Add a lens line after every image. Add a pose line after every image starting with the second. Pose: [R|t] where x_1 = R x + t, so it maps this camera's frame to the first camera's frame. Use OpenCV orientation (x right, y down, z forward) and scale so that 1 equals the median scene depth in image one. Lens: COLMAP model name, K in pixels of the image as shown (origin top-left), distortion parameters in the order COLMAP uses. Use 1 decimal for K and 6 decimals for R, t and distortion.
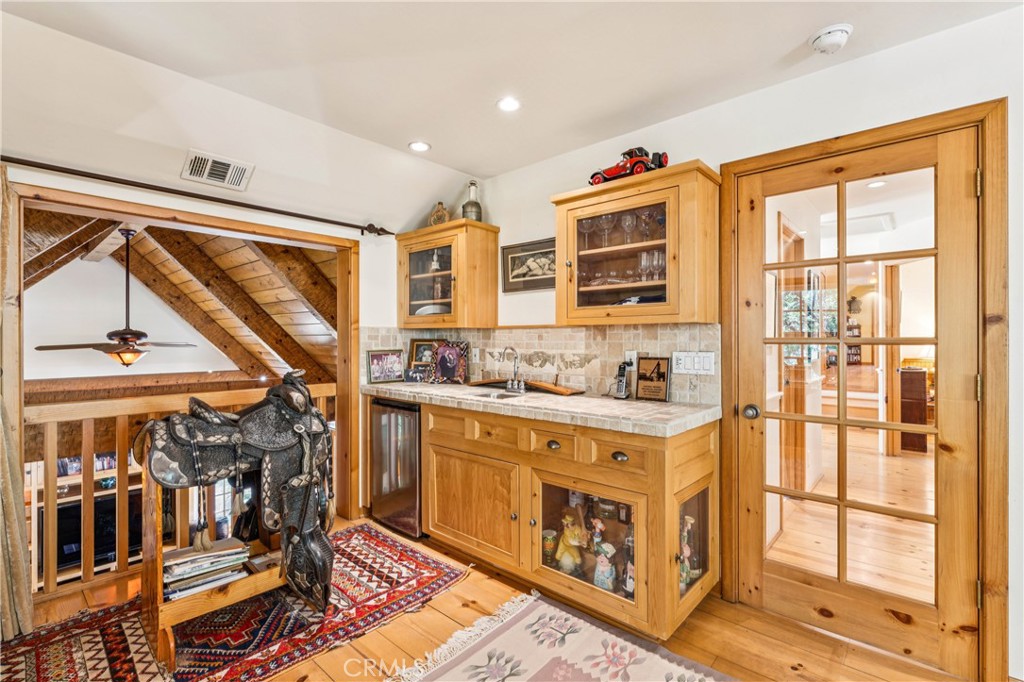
lens RADIAL K [[464.4, 0, 508.5], [0, 464.4, 338.4], [0, 0, 1]] dist [-0.001989, -0.000515]
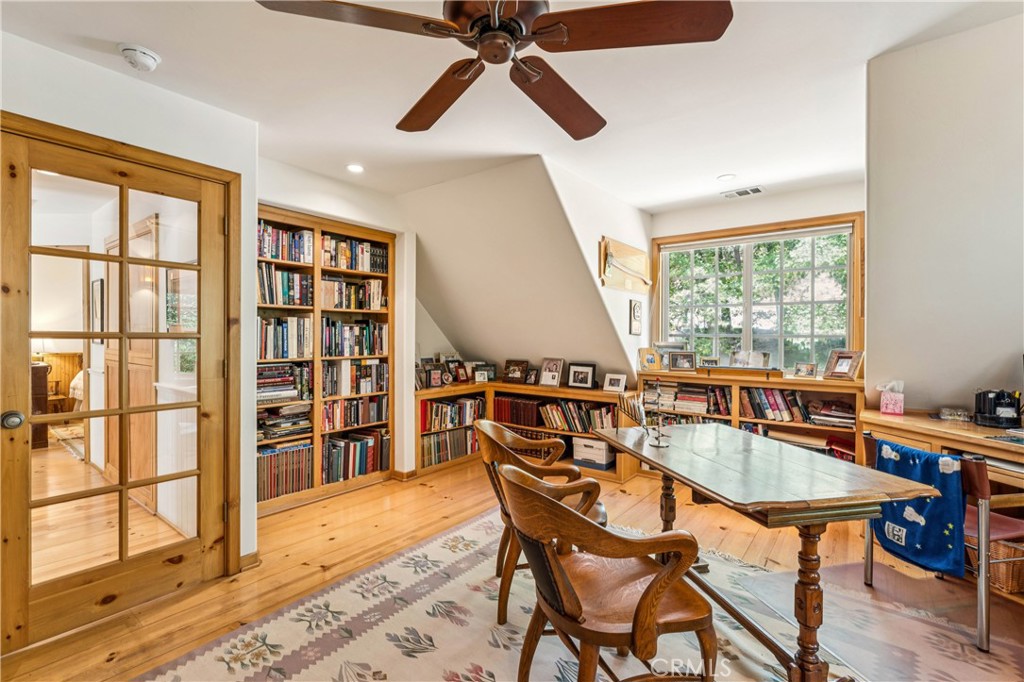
lens RADIAL K [[464.4, 0, 507.7], [0, 464.4, 339.1], [0, 0, 1]] dist [-0.001989, -0.000515]
pose [[-0.070991, -0.003507, 0.997471, -0.444031], [-0.008062, 0.999963, 0.002942, 0.003953], [-0.997444, -0.007833, -0.071017, 0.212436]]
